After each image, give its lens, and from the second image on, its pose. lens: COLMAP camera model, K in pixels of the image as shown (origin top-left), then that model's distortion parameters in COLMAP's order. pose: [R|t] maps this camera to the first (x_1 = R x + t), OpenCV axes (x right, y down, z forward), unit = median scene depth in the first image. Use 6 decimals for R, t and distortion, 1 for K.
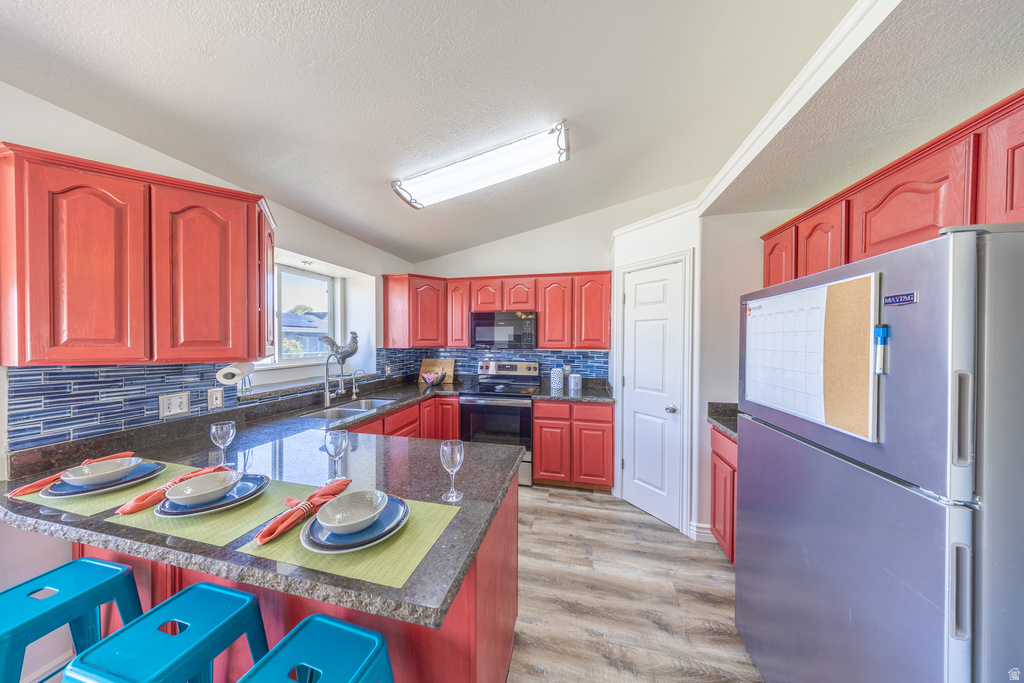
lens RADIAL K [[296.9, 0, 512.9], [0, 296.9, 343.9], [0, 0, 1]] dist [-0.002066, 0.000009]
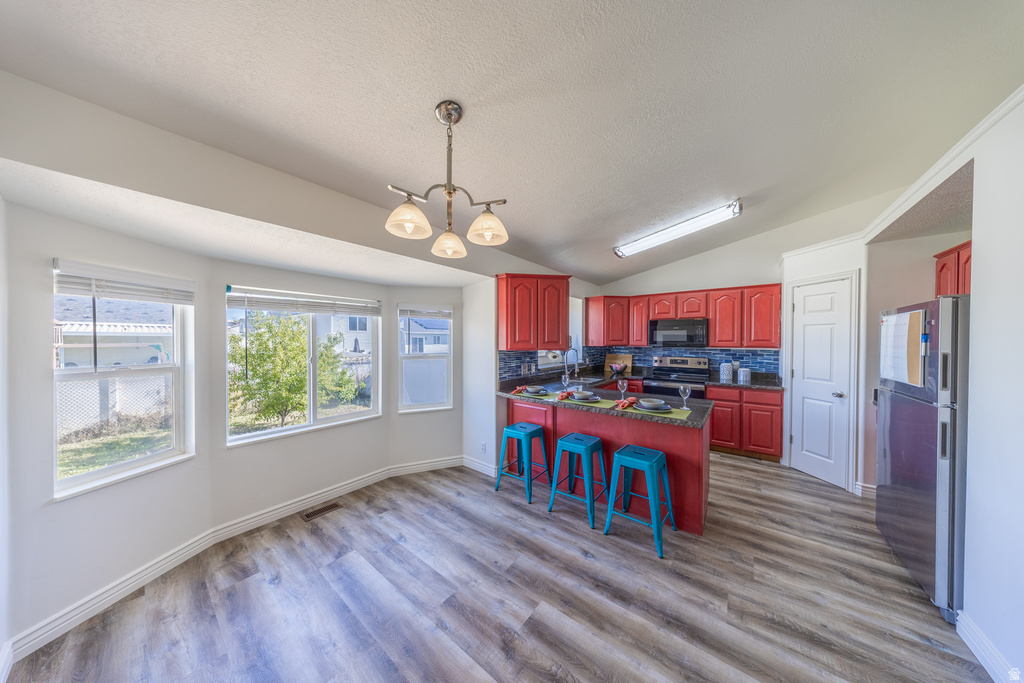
lens RADIAL K [[295.9, 0, 508.3], [0, 295.9, 343.7], [0, 0, 1]] dist [-0.012763, 0.000020]
pose [[0.899844, 0.003432, -0.436198, -0.158358], [-0.004307, 0.999990, -0.001017, 0.006646], [0.436191, 0.002793, 0.899850, -0.590691]]
